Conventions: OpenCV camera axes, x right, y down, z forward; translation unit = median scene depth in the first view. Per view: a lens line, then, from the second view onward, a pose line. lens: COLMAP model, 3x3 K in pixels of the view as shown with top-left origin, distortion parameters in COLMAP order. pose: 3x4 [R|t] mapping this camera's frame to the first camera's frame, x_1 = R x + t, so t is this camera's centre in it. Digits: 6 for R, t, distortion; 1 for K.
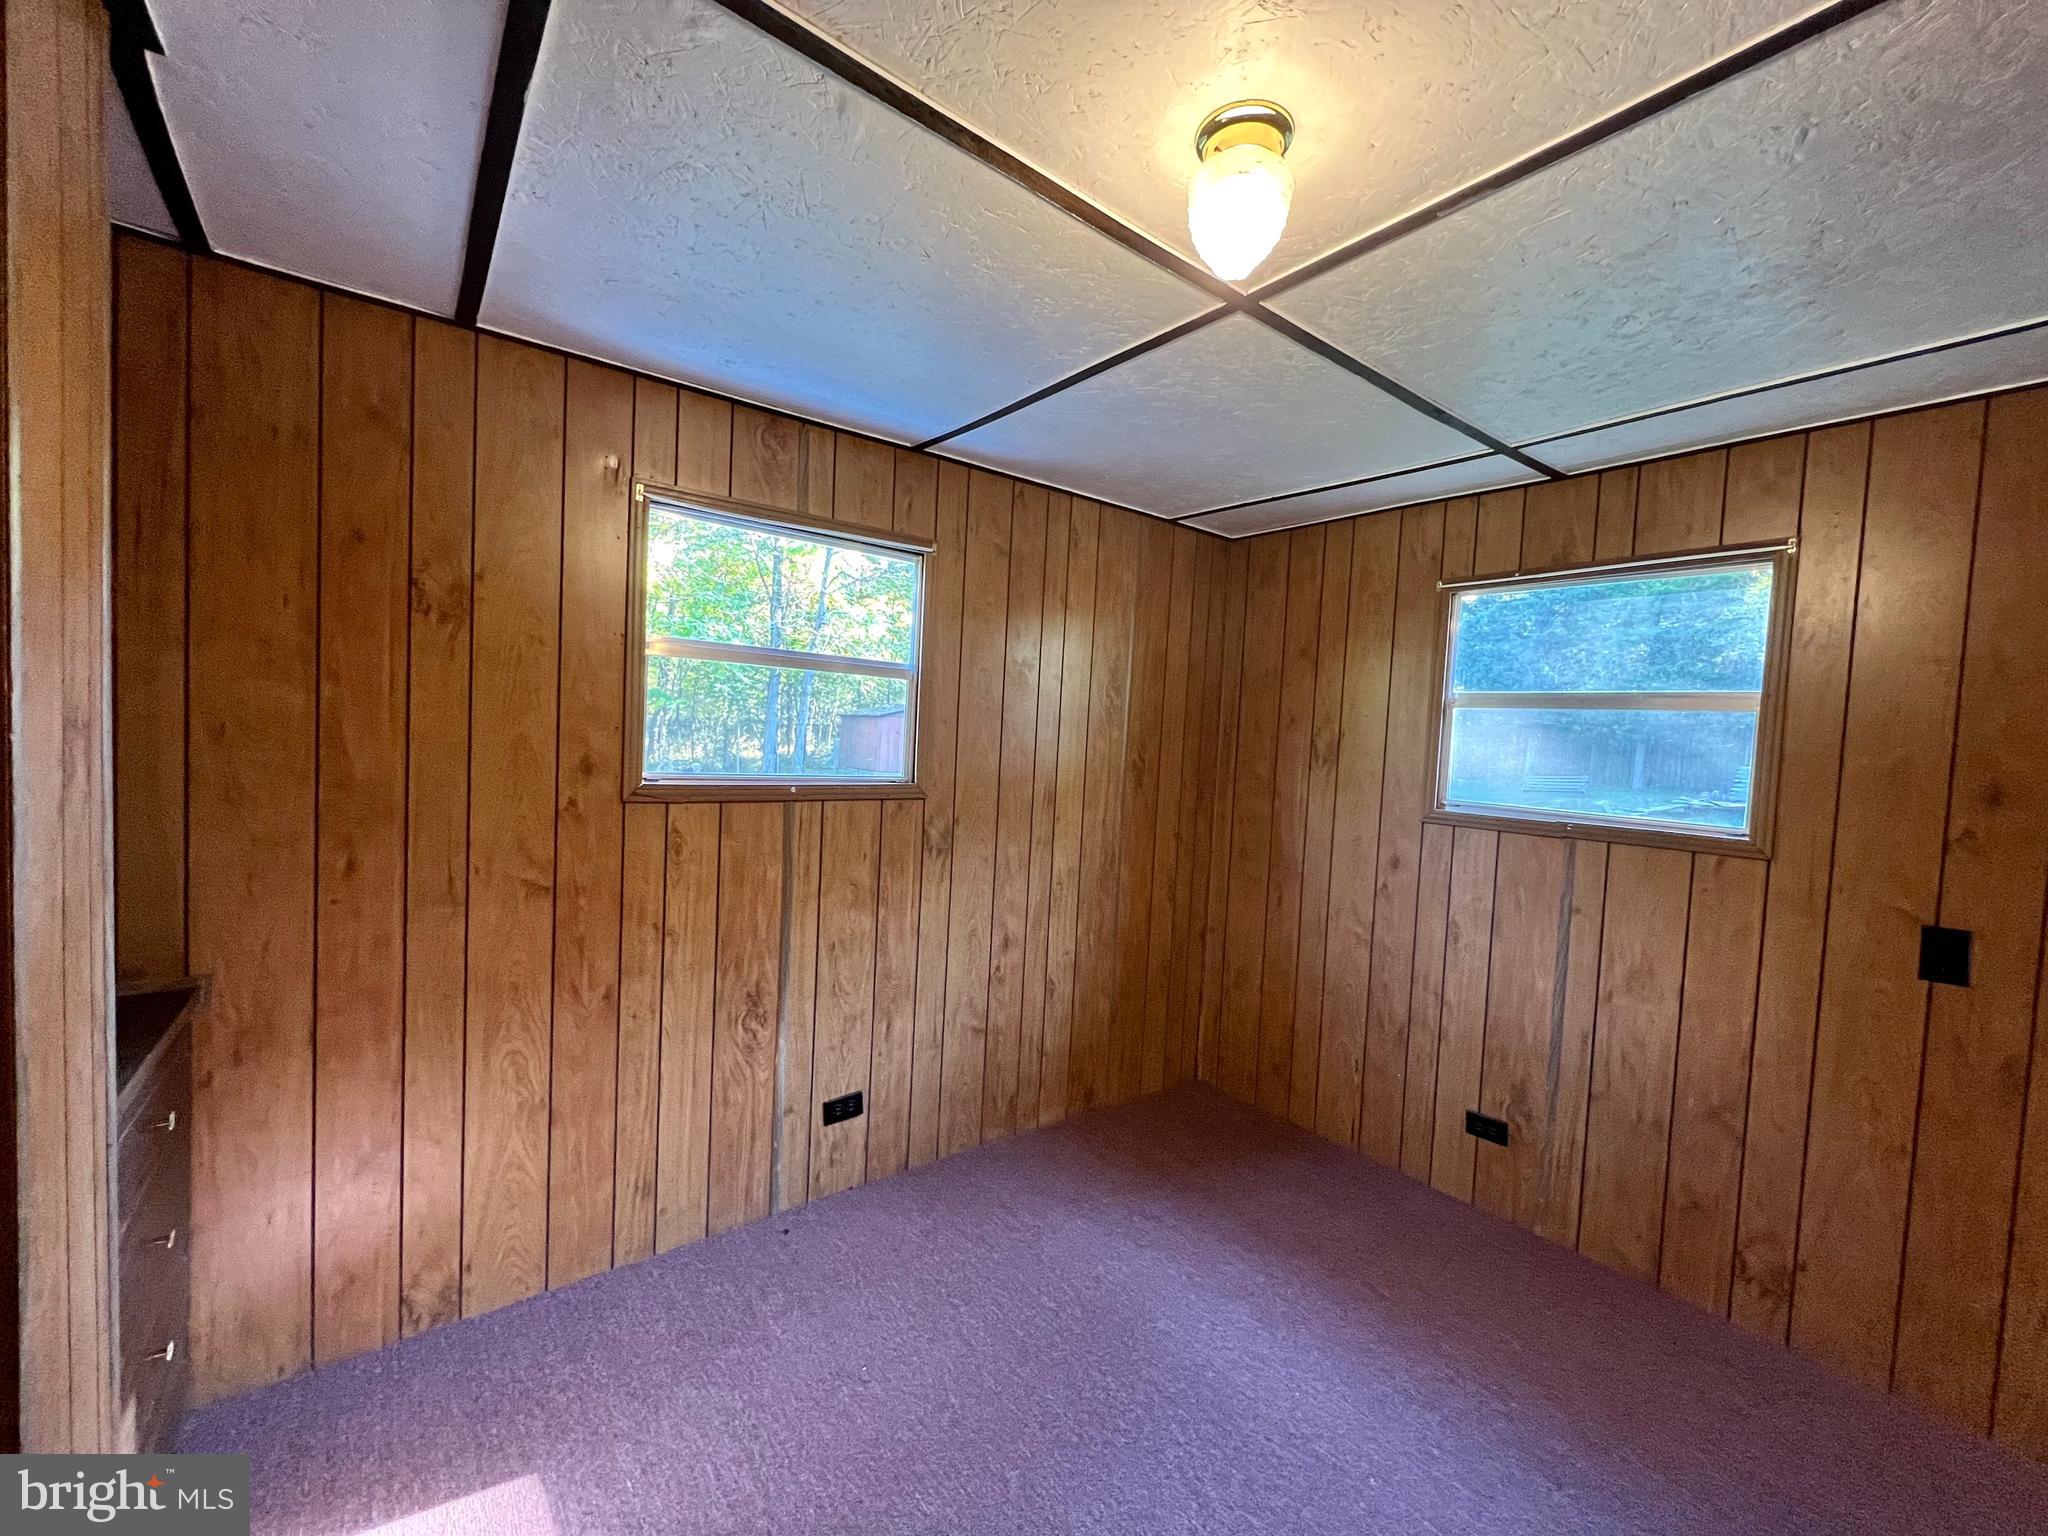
lens RADIAL K [[812.2, 0, 1034.3], [0, 812.2, 768.1], [0, 0, 1]] dist [0.000551, 0.000088]
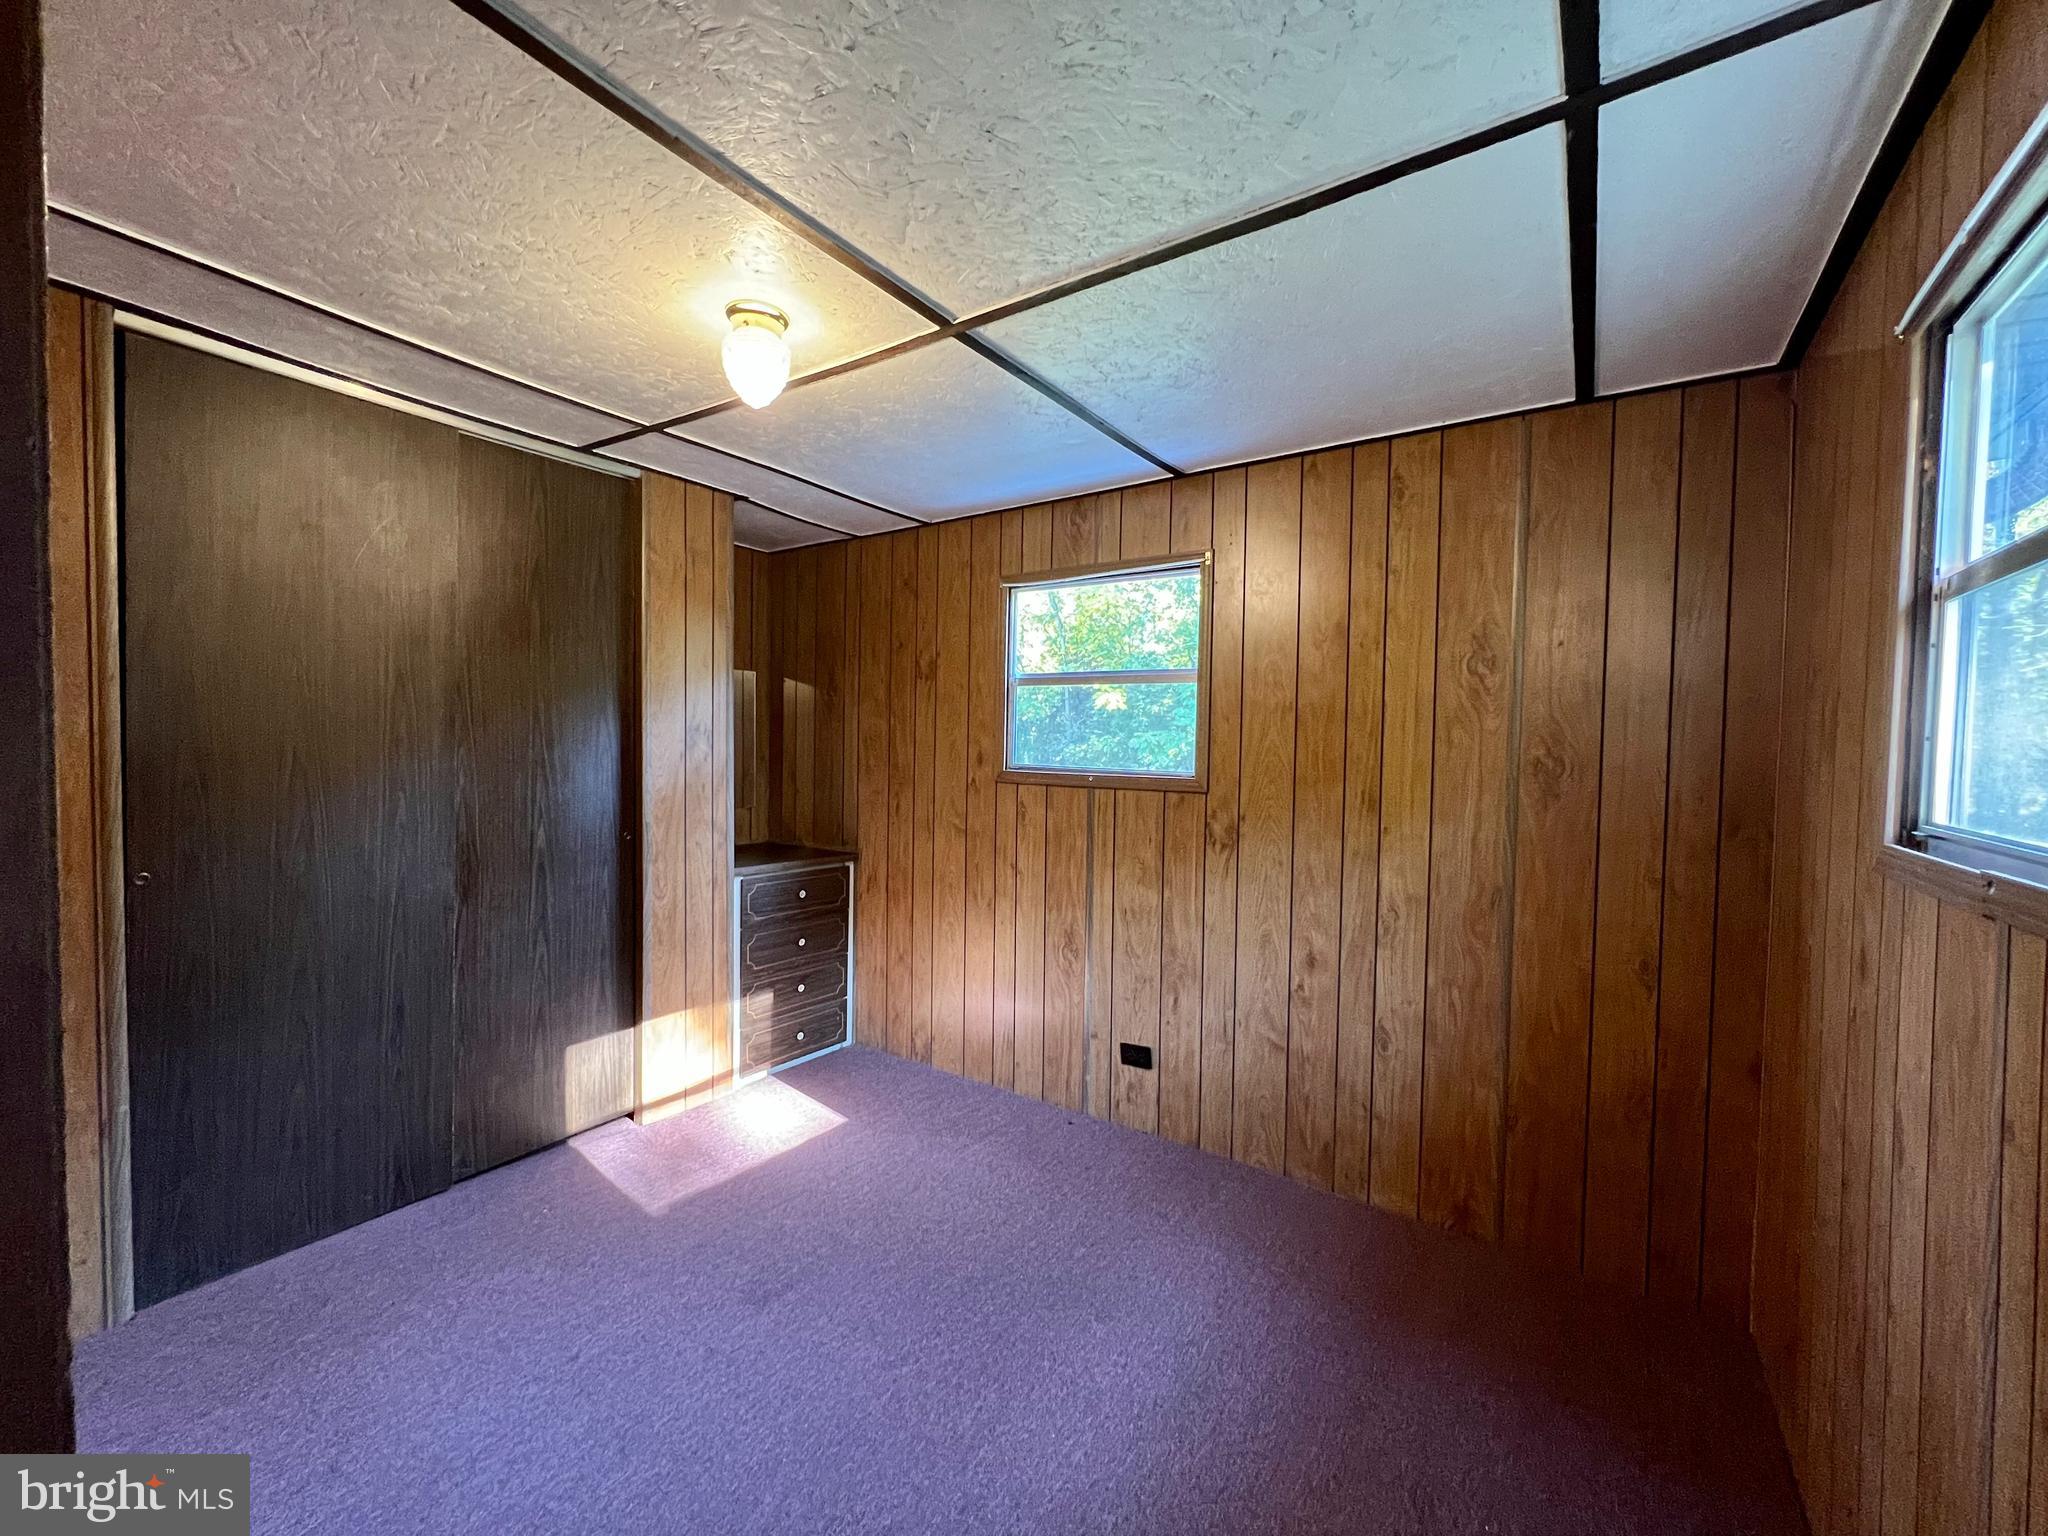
lens RADIAL K [[825.1, 0, 1024.0], [0, 825.1, 768.0], [0, 0, 1]] dist [-0.001429, 0.000286]
pose [[0.297712, -0.014933, -0.954539, 0.852415], [-0.045332, 0.998529, -0.029760, 0.049687], [0.953579, 0.052131, 0.296597, 0.476792]]
